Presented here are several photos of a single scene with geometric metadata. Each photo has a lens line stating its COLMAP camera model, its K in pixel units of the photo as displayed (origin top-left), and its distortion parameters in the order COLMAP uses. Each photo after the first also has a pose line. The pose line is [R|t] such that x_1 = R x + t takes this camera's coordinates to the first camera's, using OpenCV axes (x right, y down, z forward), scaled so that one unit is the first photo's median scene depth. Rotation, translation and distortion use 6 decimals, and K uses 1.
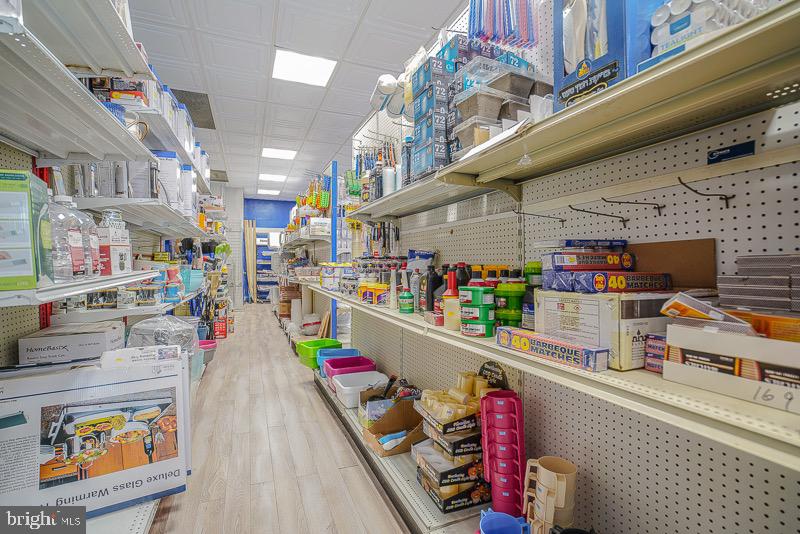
lens RADIAL K [[381.1, 0, 397.9], [0, 381.1, 269.3], [0, 0, 1]] dist [-0.050706, 0.014861]
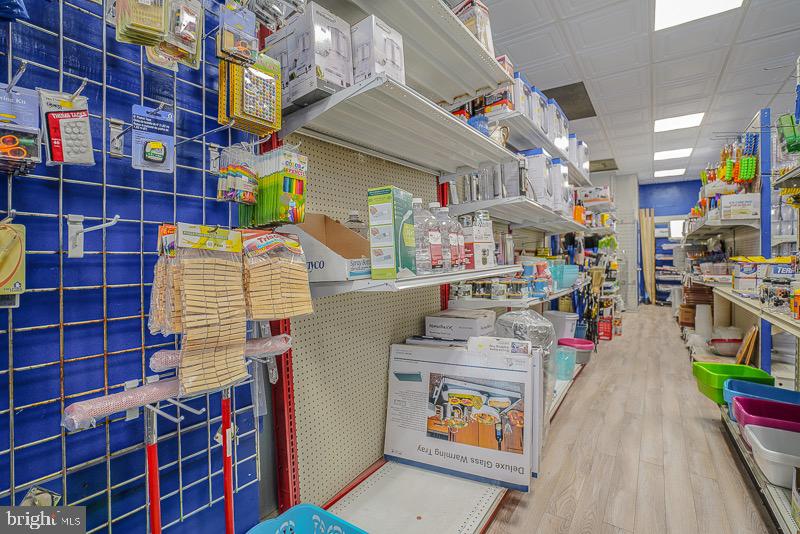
lens RADIAL K [[381.1, 0, 392.8], [0, 381.1, 259.0], [0, 0, 1]] dist [-0.050706, 0.014861]
pose [[0.540188, -0.002835, -0.841540, 0.038934], [-0.010290, 0.999897, -0.009974, -0.000348], [0.841481, 0.014047, 0.540103, 0.113315]]
